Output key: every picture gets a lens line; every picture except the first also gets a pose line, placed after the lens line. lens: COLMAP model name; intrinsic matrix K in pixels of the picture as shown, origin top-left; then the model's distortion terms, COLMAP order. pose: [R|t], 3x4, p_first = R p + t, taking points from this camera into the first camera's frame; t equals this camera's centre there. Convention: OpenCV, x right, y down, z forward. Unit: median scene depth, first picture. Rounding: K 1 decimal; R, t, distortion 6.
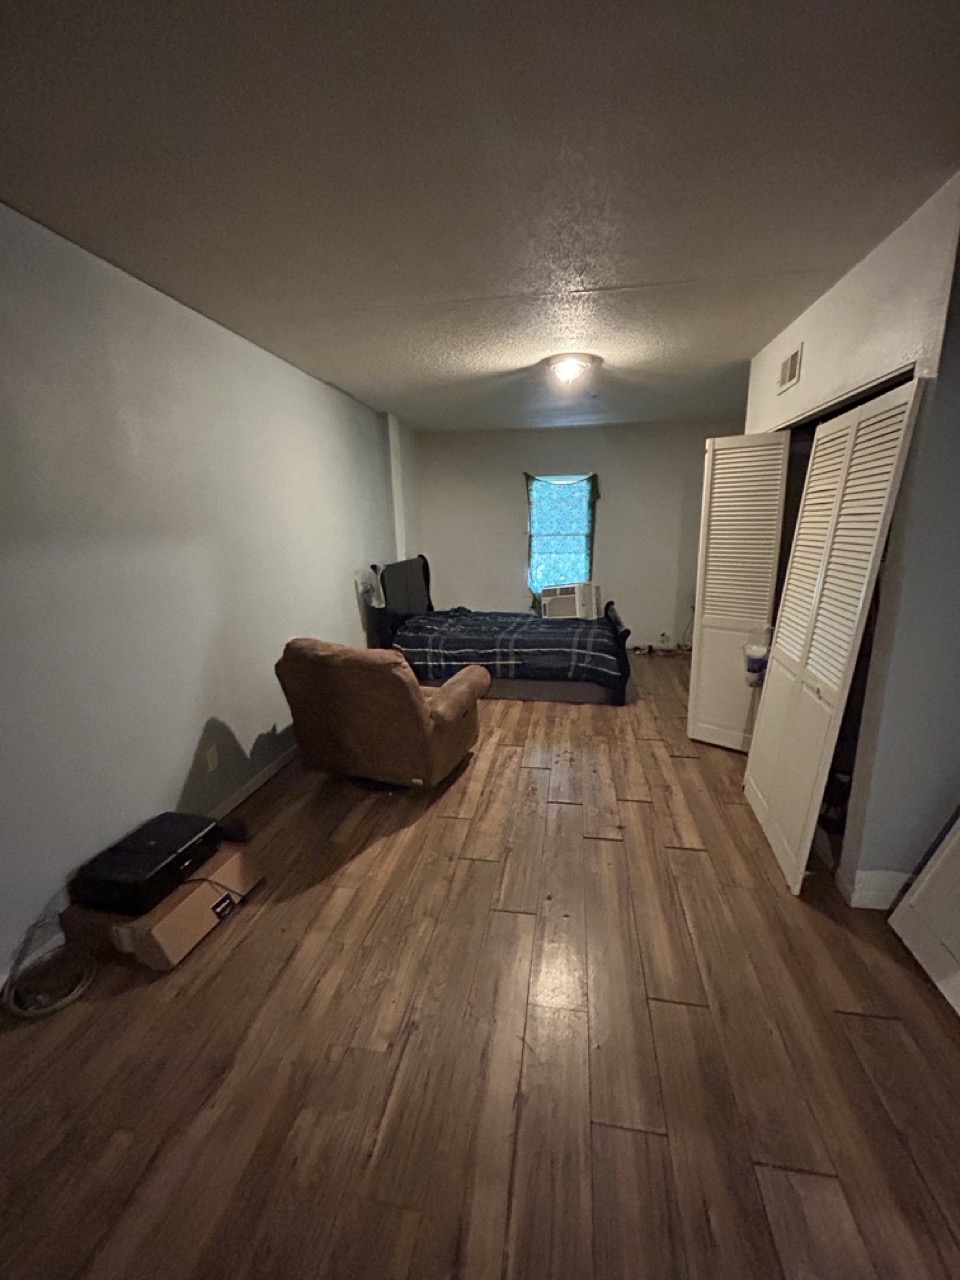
lens RADIAL K [[522.3, 0, 480.3], [0, 522.3, 641.3], [0, 0, 1]] dist [0.001636, 0.000068]
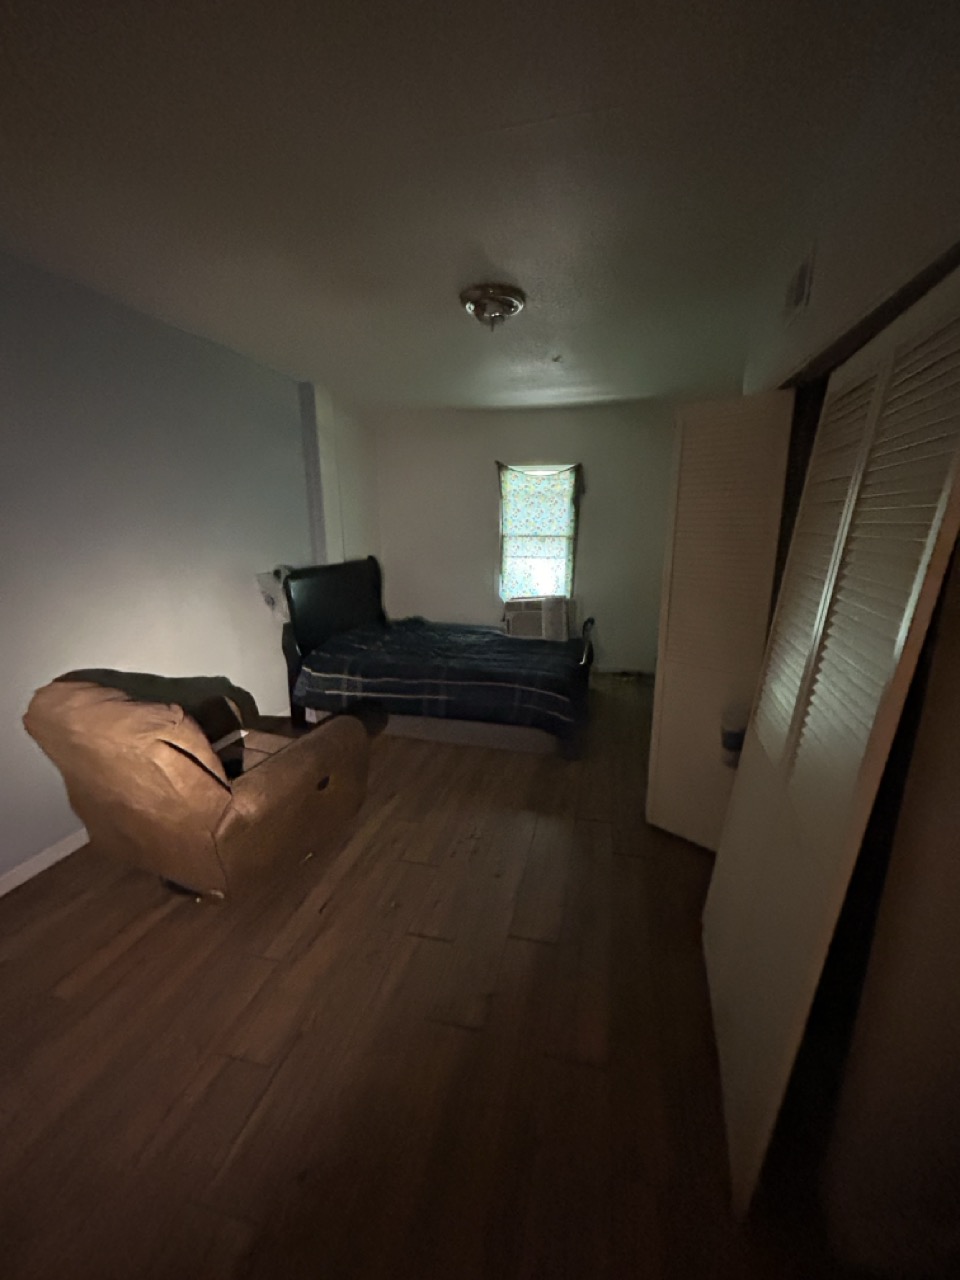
lens RADIAL K [[522.3, 0, 481.8], [0, 522.3, 640.5], [0, 0, 1]] dist [0.001636, 0.000068]
pose [[0.997344, 0.033625, -0.064616, 0.144919], [-0.033197, 0.999419, 0.007700, -0.046408], [0.064838, -0.005535, 0.997880, 0.183568]]
